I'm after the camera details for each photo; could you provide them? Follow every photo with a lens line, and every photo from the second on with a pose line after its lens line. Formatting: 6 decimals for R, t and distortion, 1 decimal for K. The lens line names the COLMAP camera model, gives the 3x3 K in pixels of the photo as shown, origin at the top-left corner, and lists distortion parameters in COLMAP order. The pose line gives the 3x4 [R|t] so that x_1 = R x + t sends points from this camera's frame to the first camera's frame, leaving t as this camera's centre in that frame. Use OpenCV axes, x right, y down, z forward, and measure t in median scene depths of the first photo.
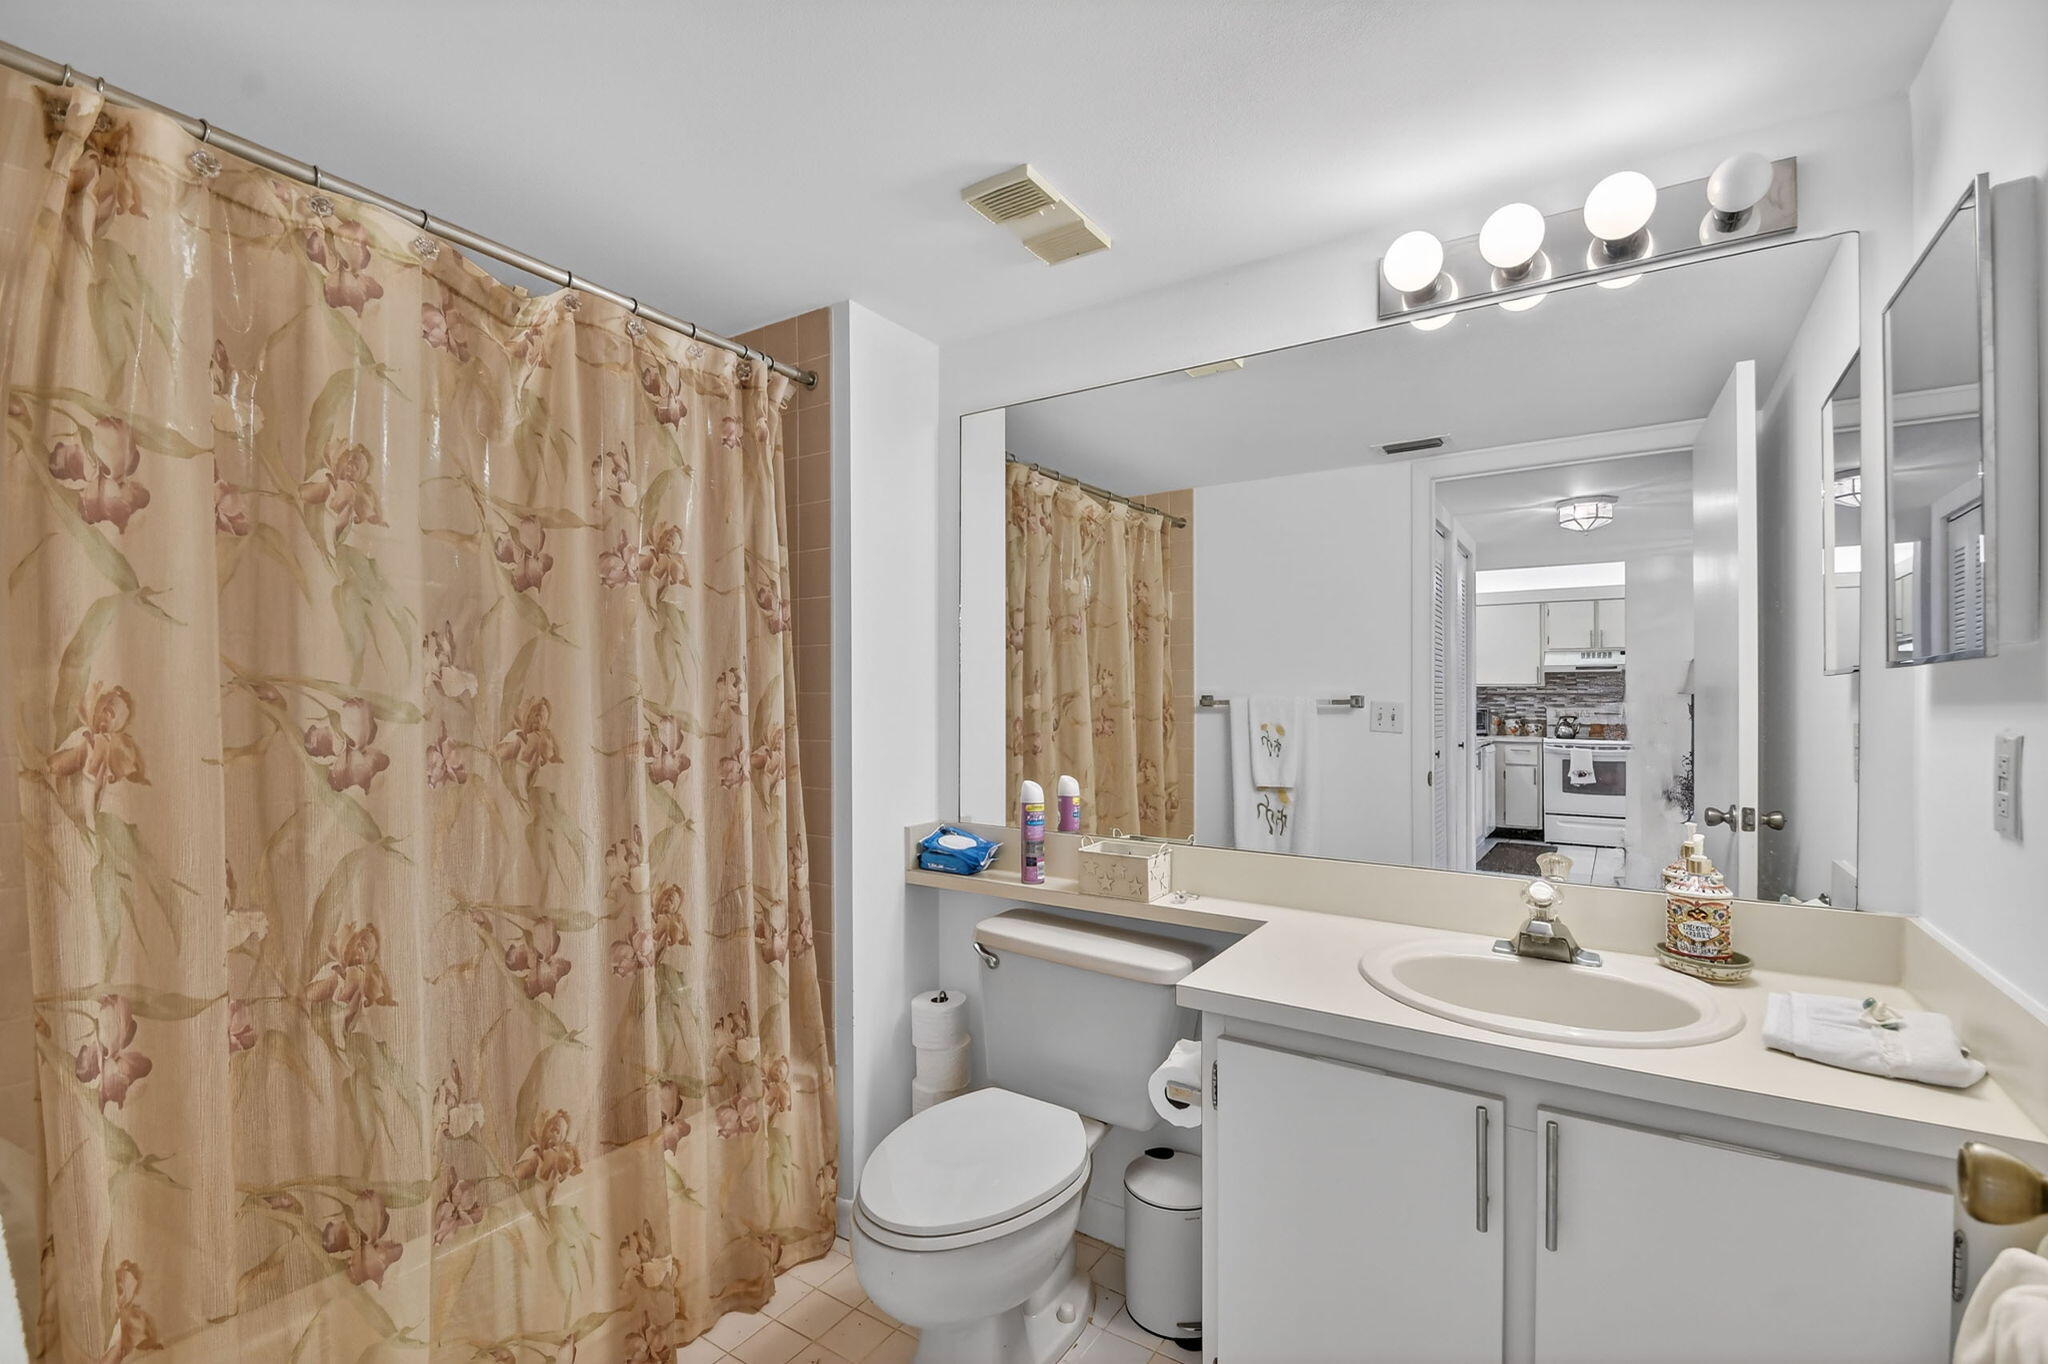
lens RADIAL K [[899.9, 0, 1013.8], [0, 899.9, 697.4], [0, 0, 1]] dist [-0.000307, -0.010303]
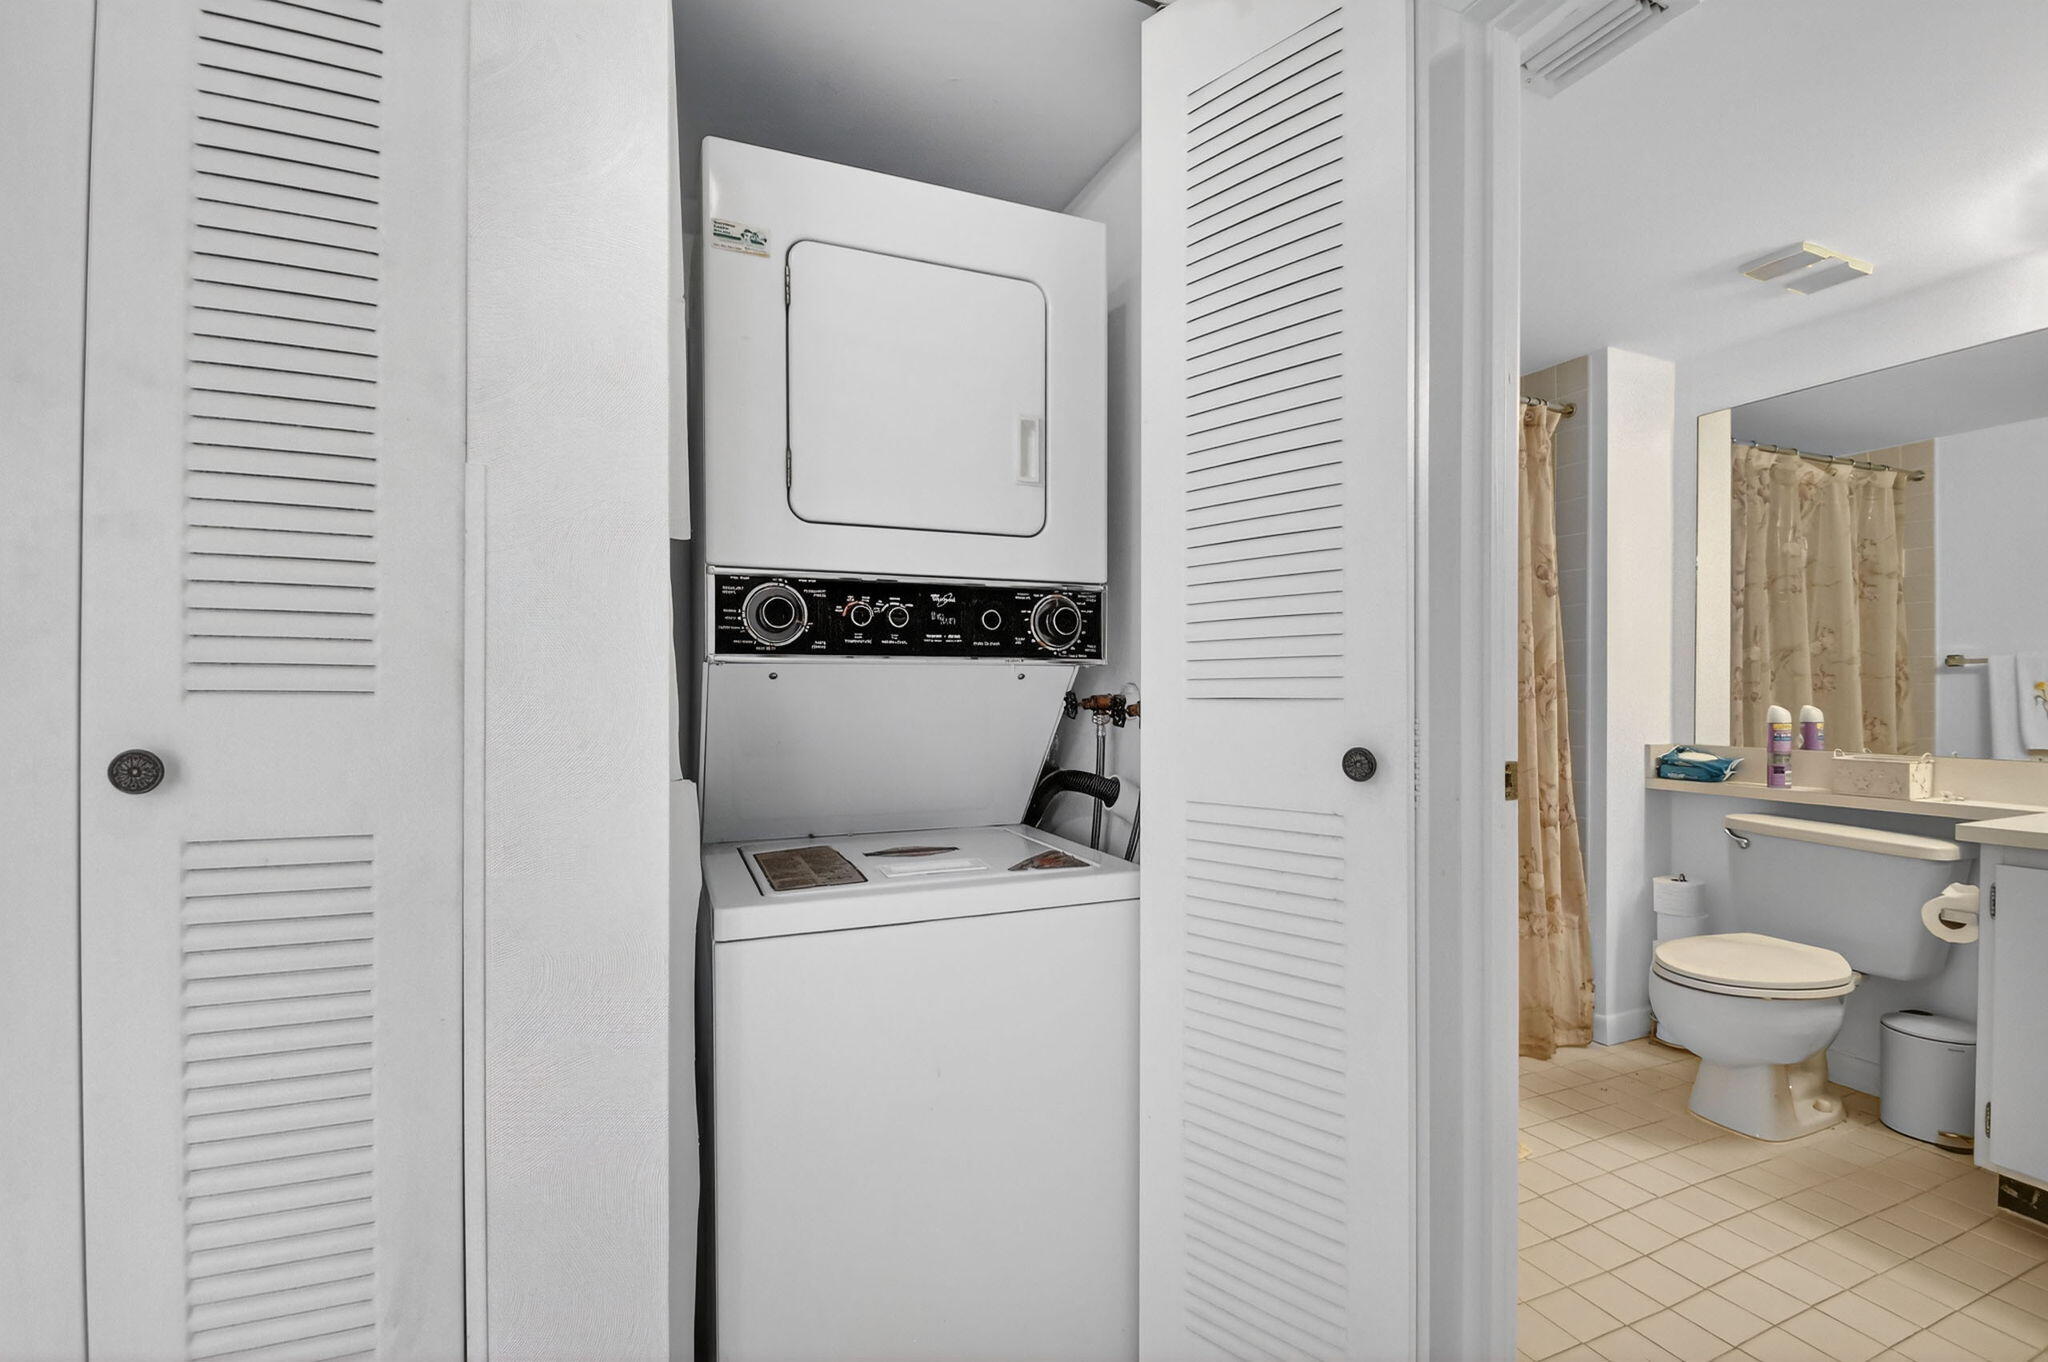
lens RADIAL K [[899.9, 0, 1013.8], [0, 899.9, 696.4], [0, 0, 1]] dist [-0.000307, -0.010303]
pose [[0.834580, 0.005757, -0.550857, -0.169252], [-0.005130, 0.999983, 0.002677, 0.077409], [0.550863, 0.000592, 0.834596, -0.569560]]
